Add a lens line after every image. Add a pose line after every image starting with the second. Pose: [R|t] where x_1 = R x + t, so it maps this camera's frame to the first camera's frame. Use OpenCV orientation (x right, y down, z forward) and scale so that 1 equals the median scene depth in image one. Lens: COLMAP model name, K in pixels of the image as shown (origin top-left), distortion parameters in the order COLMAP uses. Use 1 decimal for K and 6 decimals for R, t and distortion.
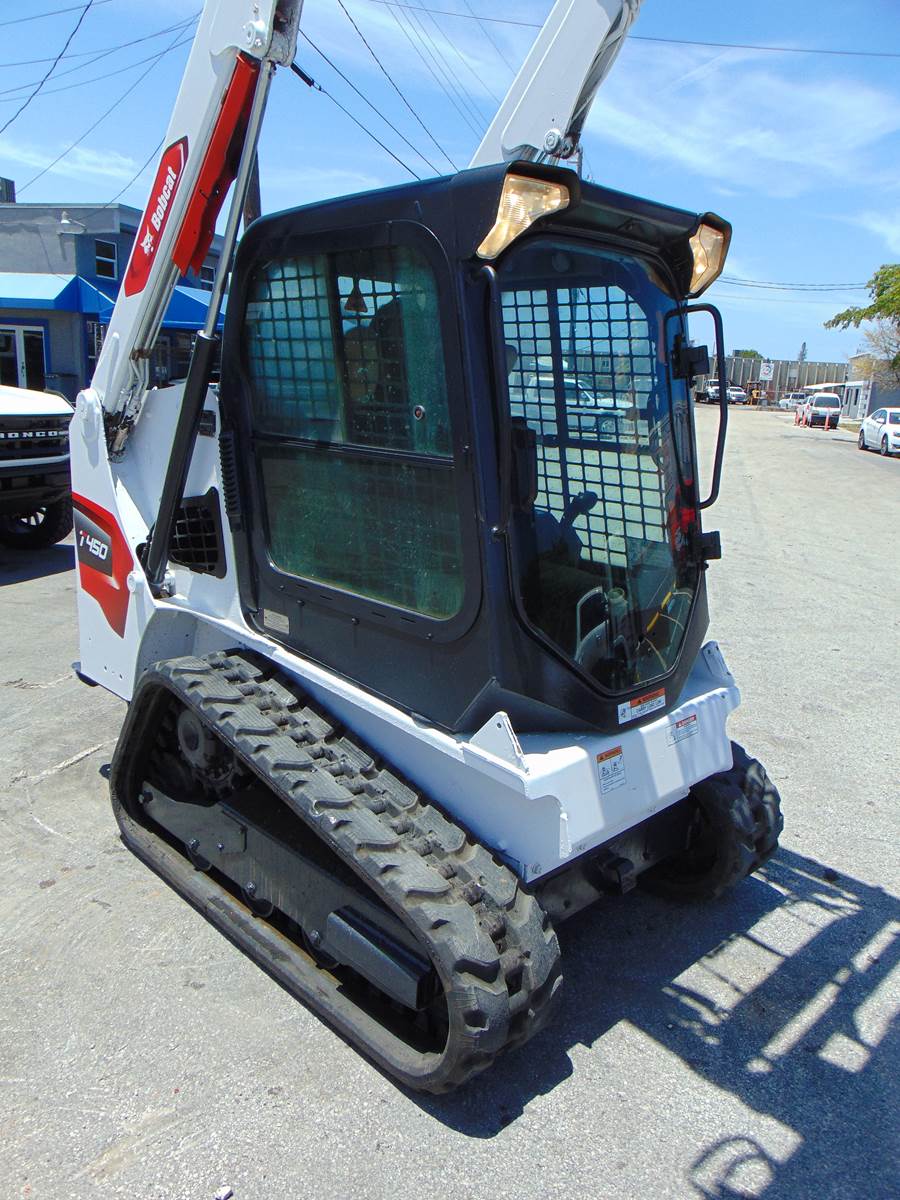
lens RADIAL K [[899.2, 0, 444.2], [0, 899.2, 602.3], [0, 0, 1]] dist [-0.026014, 0.065585]
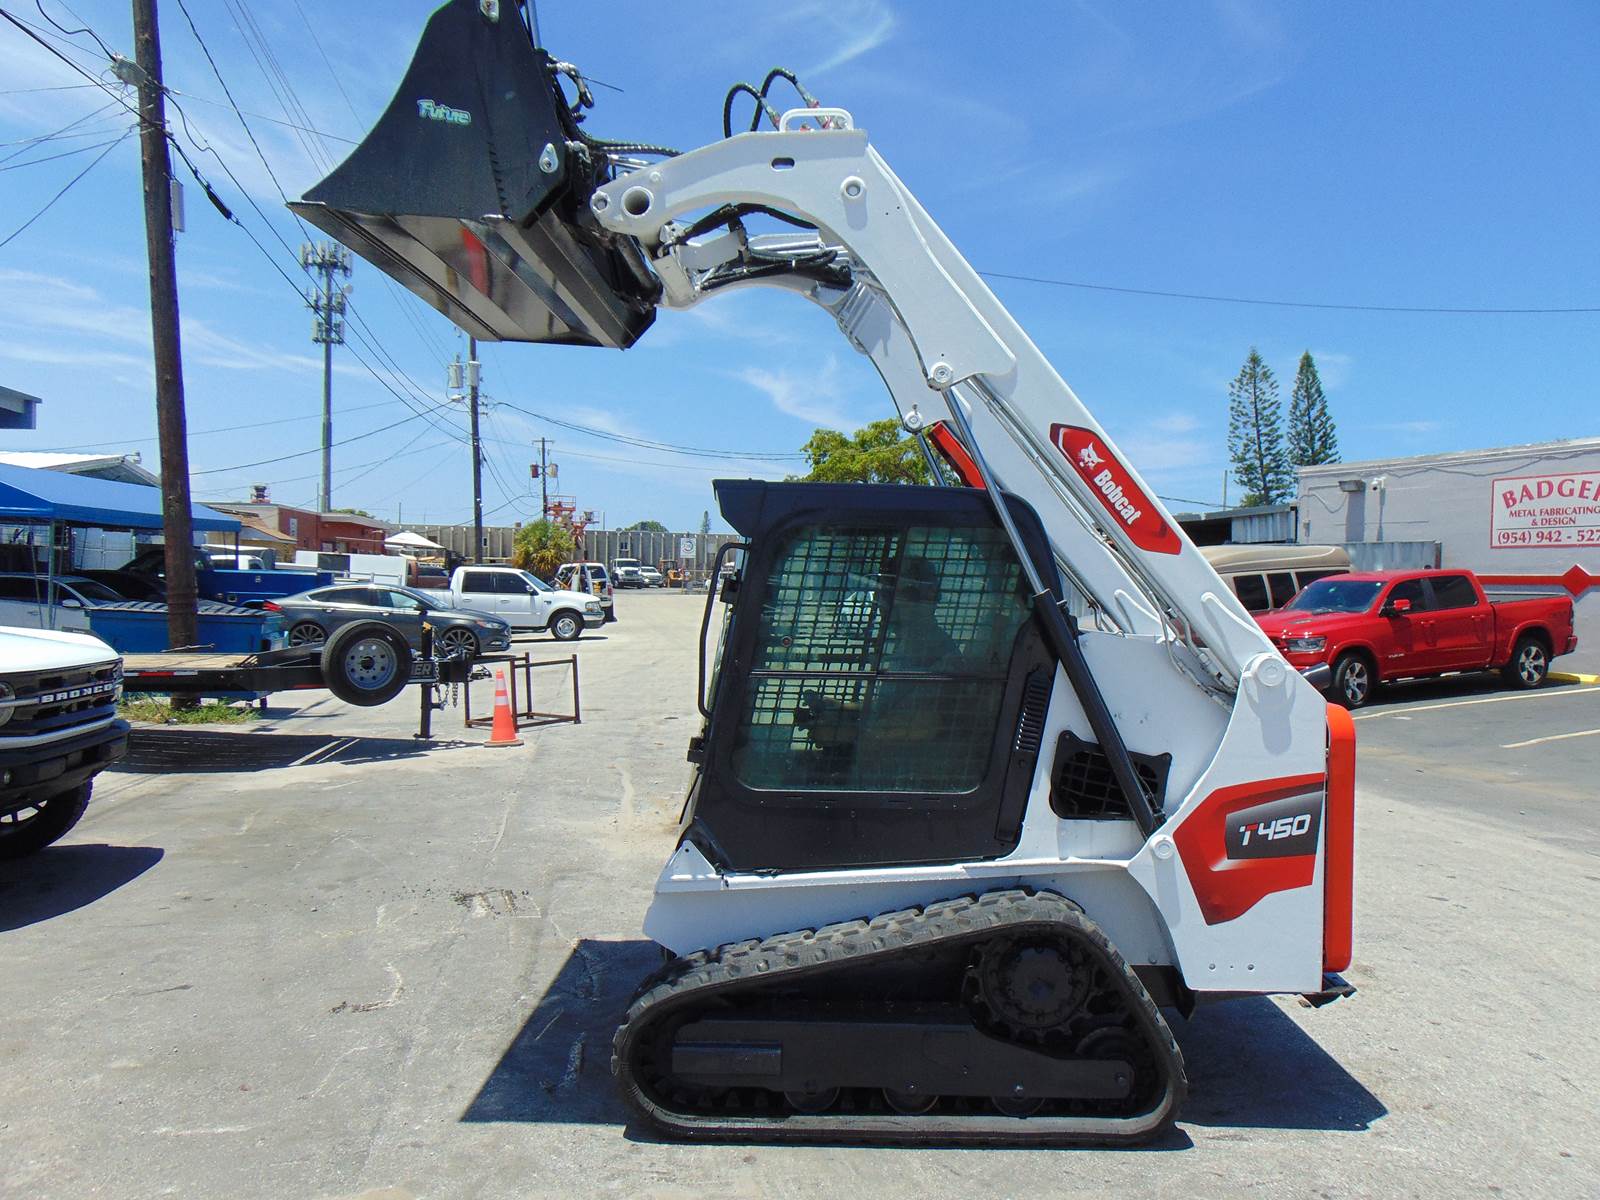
lens RADIAL K [[1199.0, 0, 803.1], [0, 1199.0, 601.2], [0, 0, 1]] dist [-0.026014, 0.065585]
pose [[0.896905, -0.042963, 0.440132, -0.963423], [0.132651, 0.975576, -0.175088, -0.033986], [-0.421860, 0.215421, 0.880697, -0.271620]]
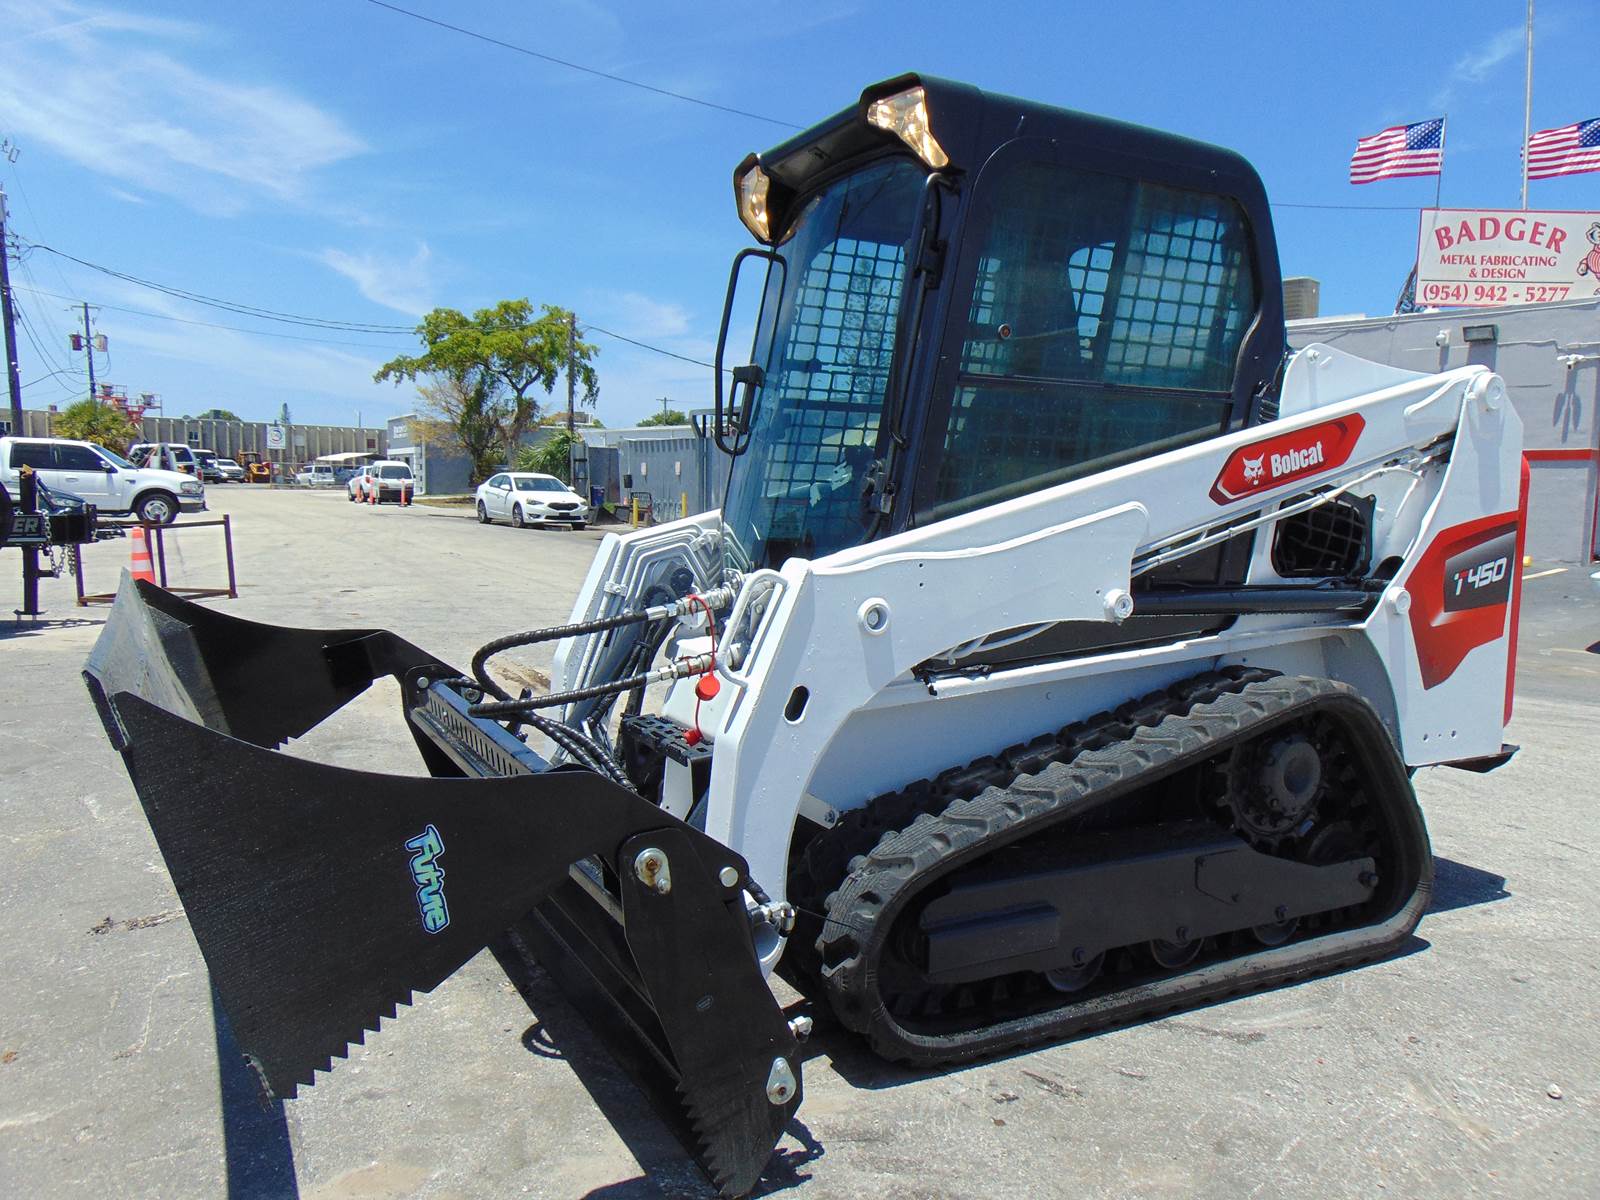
lens RADIAL K [[1199.0, 0, 803.1], [0, 1199.0, 601.2], [0, 0, 1]] dist [-0.026014, 0.065585]
pose [[0.706788, -0.099645, 0.700373, -1.134011], [0.182660, 0.982164, -0.044596, 0.018626], [-0.683437, 0.159450, 0.712383, 0.356224]]
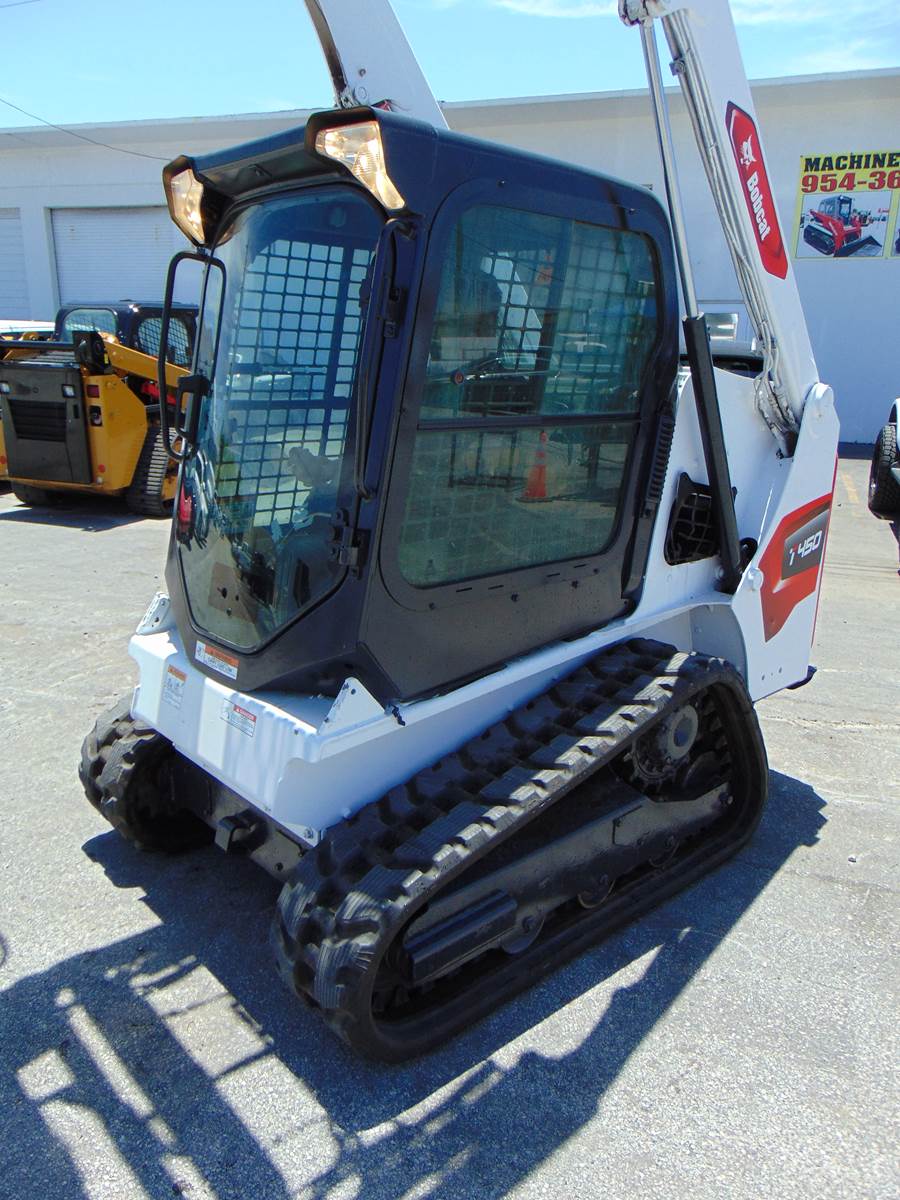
lens RADIAL K [[899.2, 0, 444.2], [0, 899.2, 602.3], [0, 0, 1]] dist [-0.026014, 0.065585]
pose [[-0.043108, 0.216787, -0.975267, 1.007426], [-0.262918, 0.939304, 0.220414, -0.198748], [0.963855, 0.265916, 0.016505, 1.048528]]
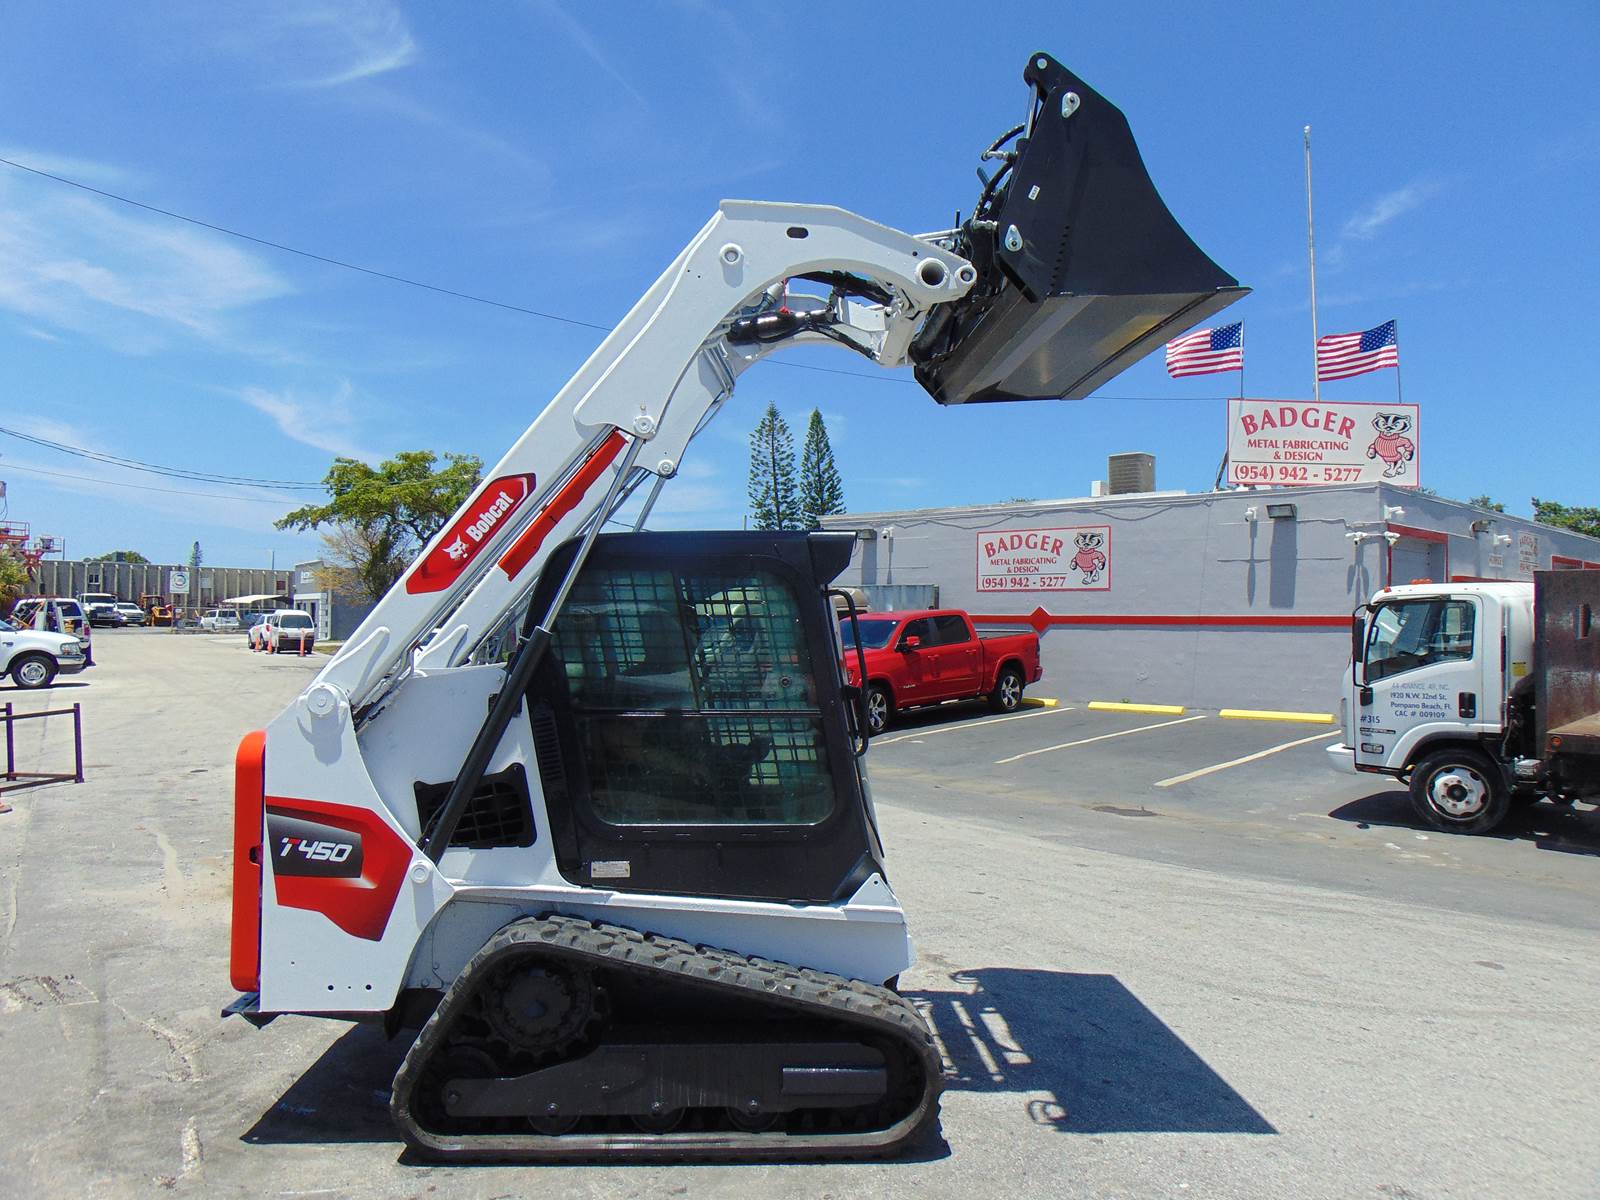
lens RADIAL K [[1199.0, 0, 803.1], [0, 1199.0, 601.2], [0, 0, 1]] dist [-0.026014, 0.065585]
pose [[0.661420, -0.023095, 0.749660, -1.142065], [0.194490, 0.970616, -0.141695, -0.047743], [-0.724360, 0.239521, 0.646477, -0.239710]]
